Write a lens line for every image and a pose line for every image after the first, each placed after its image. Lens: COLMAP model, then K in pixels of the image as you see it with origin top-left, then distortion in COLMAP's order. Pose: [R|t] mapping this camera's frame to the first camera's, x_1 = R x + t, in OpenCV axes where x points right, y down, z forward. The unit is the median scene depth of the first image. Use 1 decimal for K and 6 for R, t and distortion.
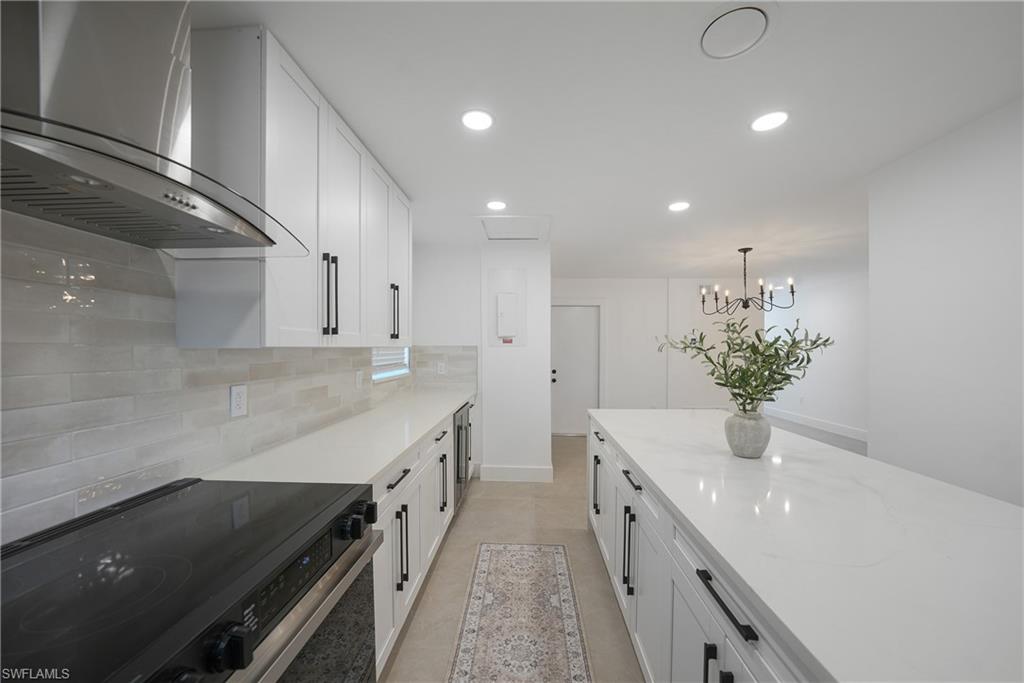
lens RADIAL K [[363.7, 0, 510.5], [0, 363.7, 354.2], [0, 0, 1]] dist [-0.015241, 0.003787]
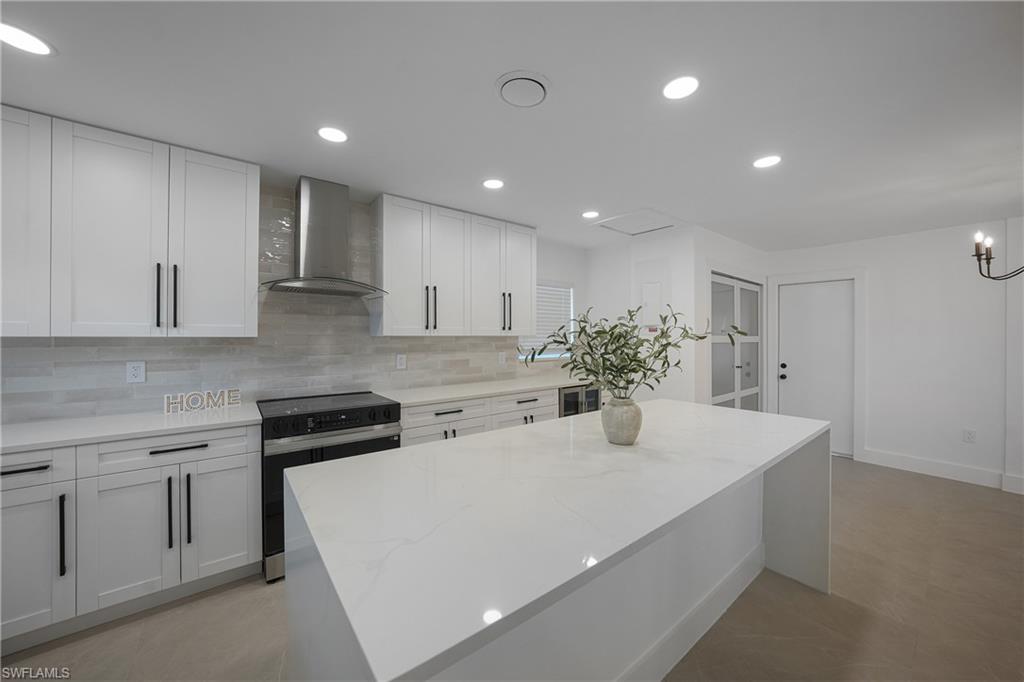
lens RADIAL K [[363.7, 0, 521.8], [0, 363.7, 334.6], [0, 0, 1]] dist [-0.015241, 0.003787]
pose [[0.670059, -0.003199, -0.742301, 1.103944], [-0.013488, 0.999773, -0.016484, -0.001706], [0.742185, 0.021058, 0.669864, 0.095260]]
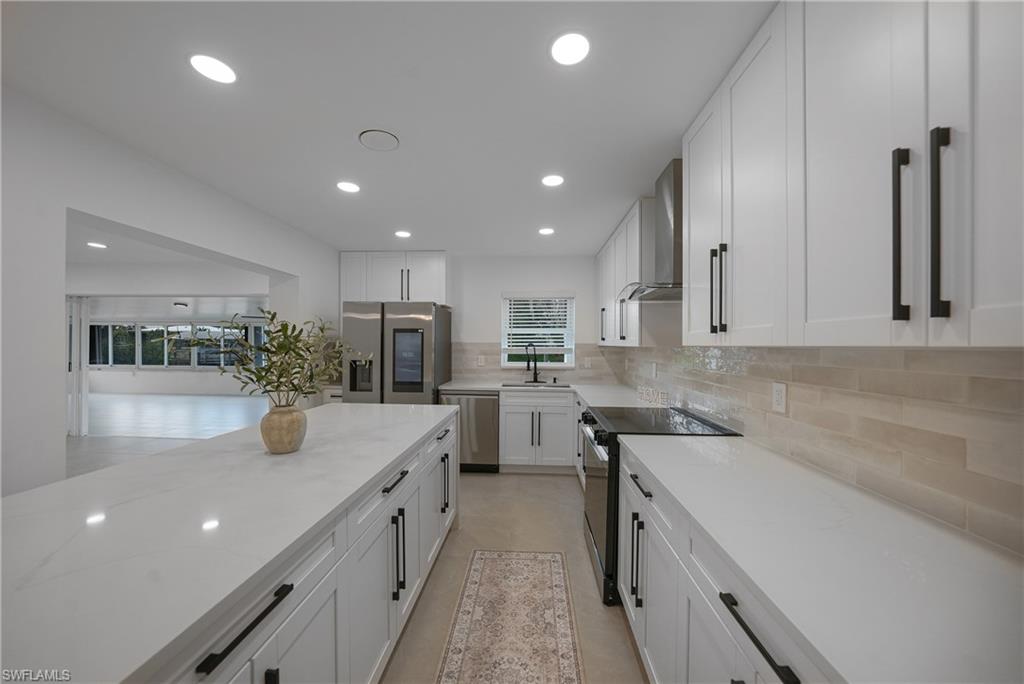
lens RADIAL K [[363.7, 0, 516.2], [0, 363.7, 346.9], [0, 0, 1]] dist [-0.015241, 0.003787]
pose [[-0.999959, -0.005892, -0.006928, 0.020781], [-0.006050, 0.999718, 0.022974, -0.033494], [0.006791, 0.023015, -0.999712, 1.778413]]
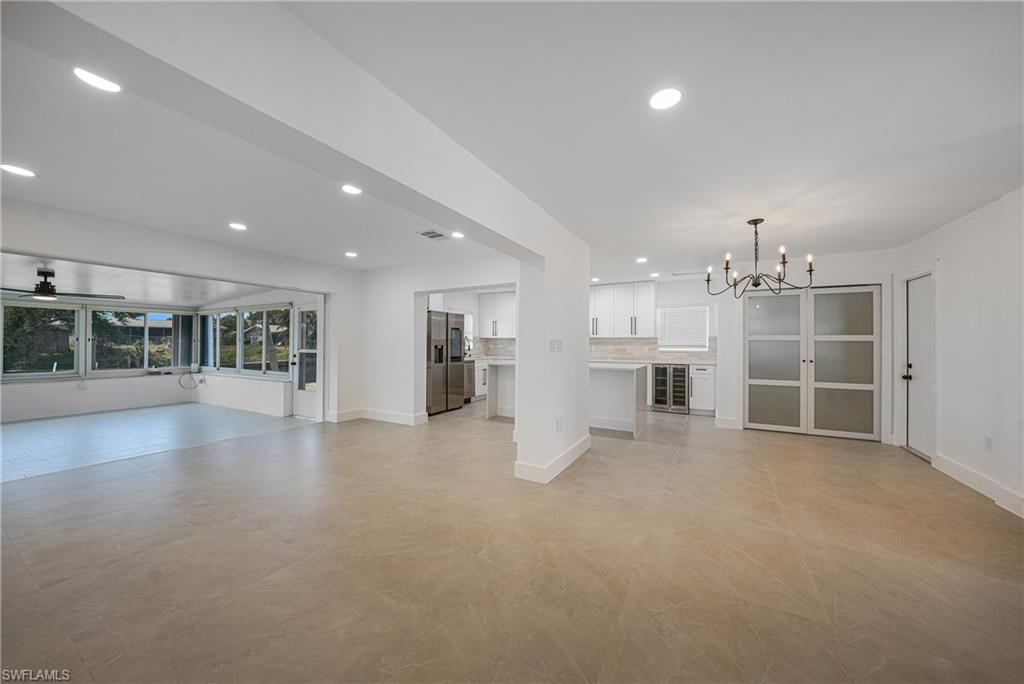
lens RADIAL K [[363.7, 0, 519.2], [0, 363.7, 342.6], [0, 0, 1]] dist [-0.015241, 0.003787]
pose [[-0.417517, -0.003517, -0.908663, 3.885529], [-0.020637, 0.999771, 0.005613, 0.038652], [0.908435, 0.021095, -0.417494, 1.920780]]
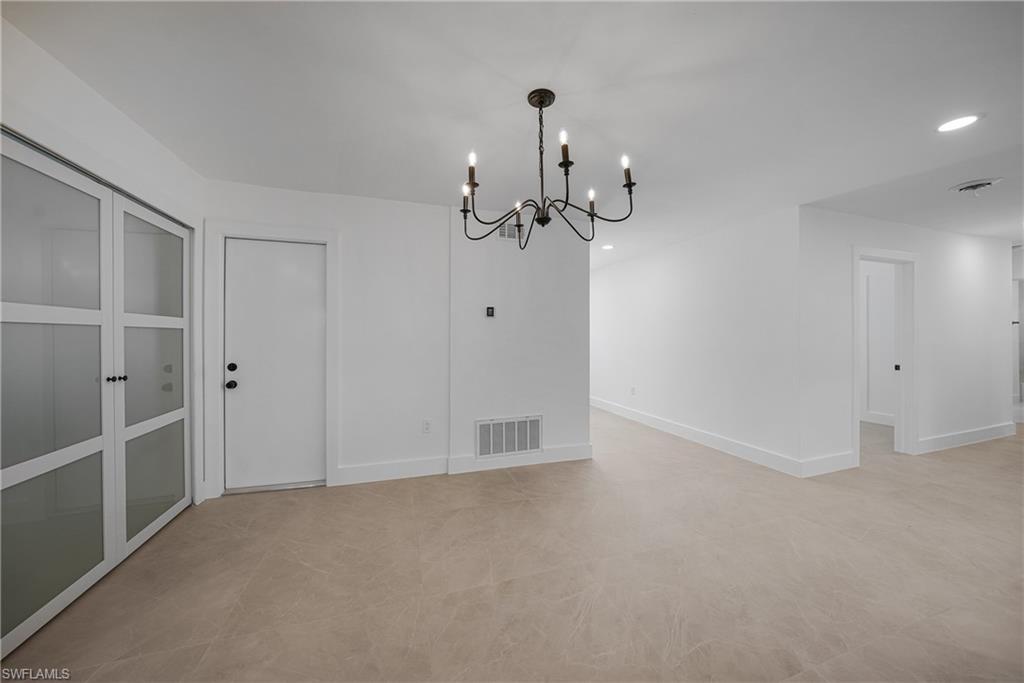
lens RADIAL K [[363.7, 0, 509.7], [0, 363.7, 339.4], [0, 0, 1]] dist [-0.015241, 0.003787]
pose [[0.933136, -0.003214, 0.359509, 1.011167], [0.004744, 0.999983, -0.003373, 0.042609], [-0.359492, 0.004853, 0.933136, 1.334752]]
